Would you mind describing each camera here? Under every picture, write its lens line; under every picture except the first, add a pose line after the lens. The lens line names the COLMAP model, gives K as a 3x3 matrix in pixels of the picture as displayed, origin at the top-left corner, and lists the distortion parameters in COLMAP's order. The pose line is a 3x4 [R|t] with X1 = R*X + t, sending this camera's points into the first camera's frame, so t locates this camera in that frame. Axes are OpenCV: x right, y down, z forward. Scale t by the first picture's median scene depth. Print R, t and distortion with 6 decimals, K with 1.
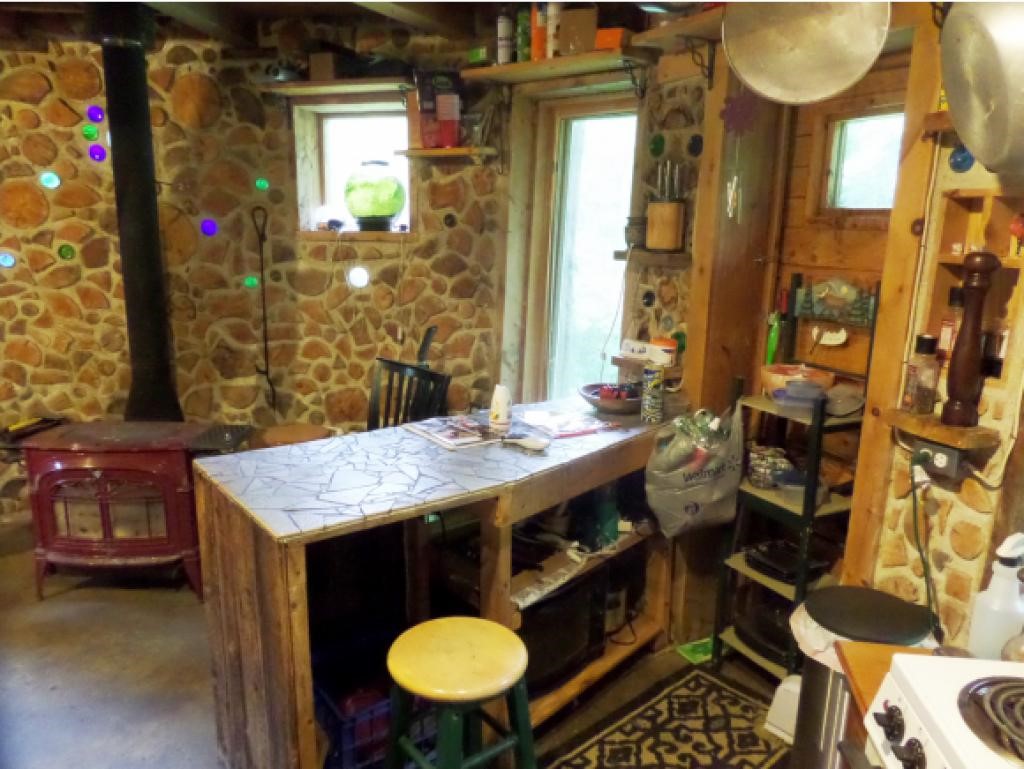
lens RADIAL K [[729.1, 0, 510.1], [0, 729.1, 387.5], [0, 0, 1]] dist [-0.016283, -0.006658]
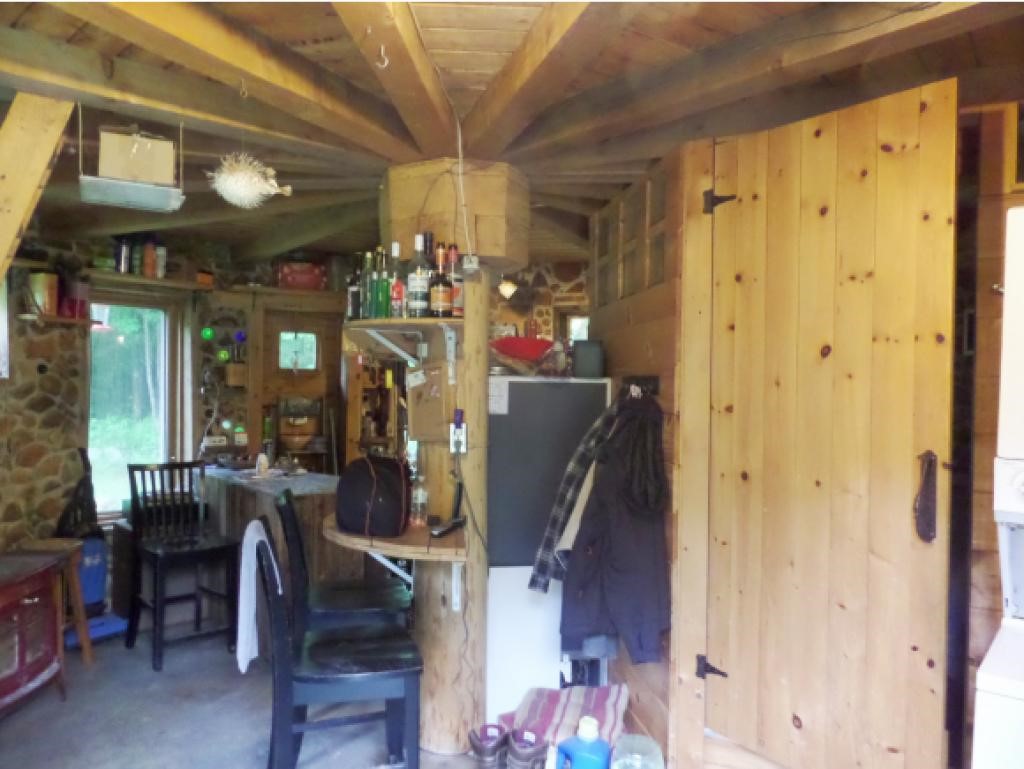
lens RADIAL K [[733.5, 0, 493.8], [0, 733.5, 389.0], [0, 0, 1]] dist [-0.005758, -0.010774]
pose [[0.028504, -0.022320, 0.999344, -1.303756], [0.198660, 0.979934, 0.016220, -0.056225], [-0.979654, 0.198067, 0.032367, 0.184020]]
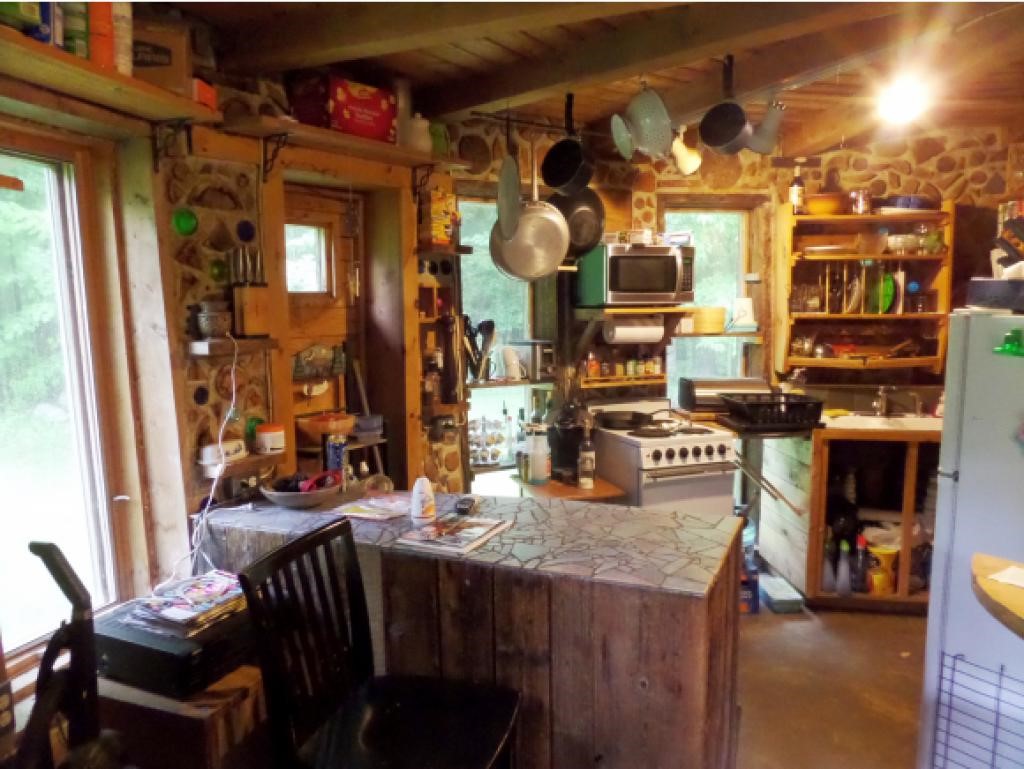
lens RADIAL K [[733.5, 0, 493.8], [0, 733.5, 389.0], [0, 0, 1]] dist [-0.005758, -0.010774]
pose [[-0.435705, -0.132808, 0.890238, -0.586786], [0.192187, 0.952519, 0.236160, -0.214687], [-0.879332, 0.273989, -0.389494, 0.827214]]
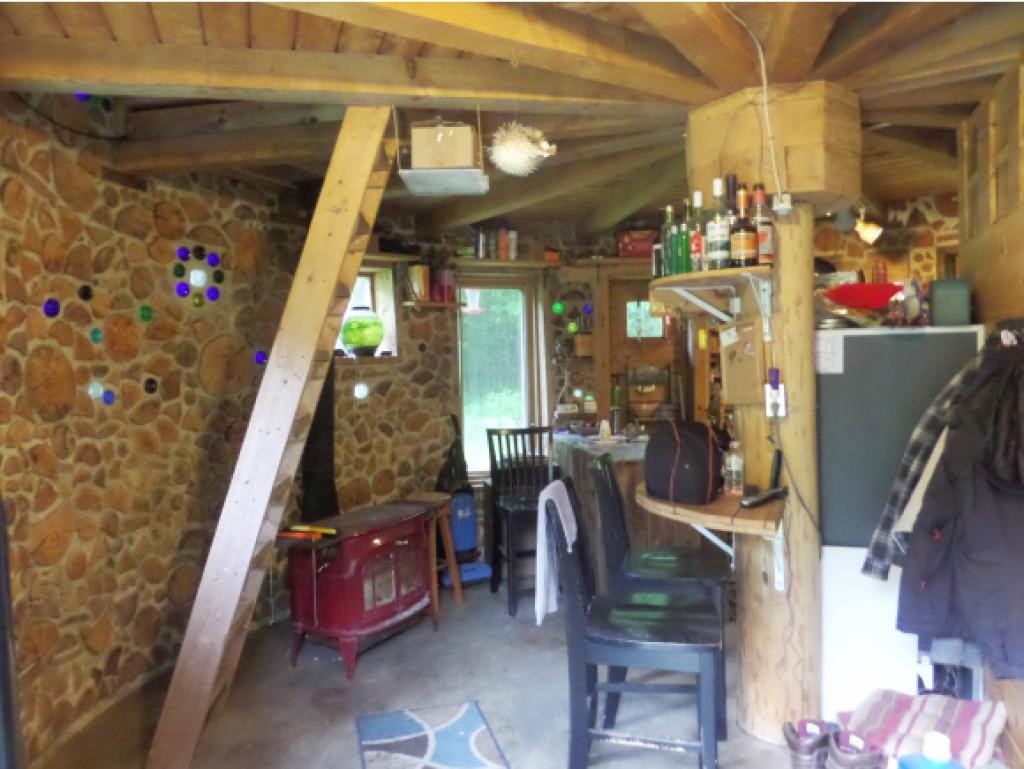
lens RADIAL K [[729.1, 0, 510.1], [0, 729.1, 387.5], [0, 0, 1]] dist [-0.016283, -0.006658]
pose [[0.498979, -0.064763, 0.864191, -1.252274], [0.218756, 0.974323, -0.053292, -0.029445], [-0.838550, 0.215638, 0.500334, 0.116482]]
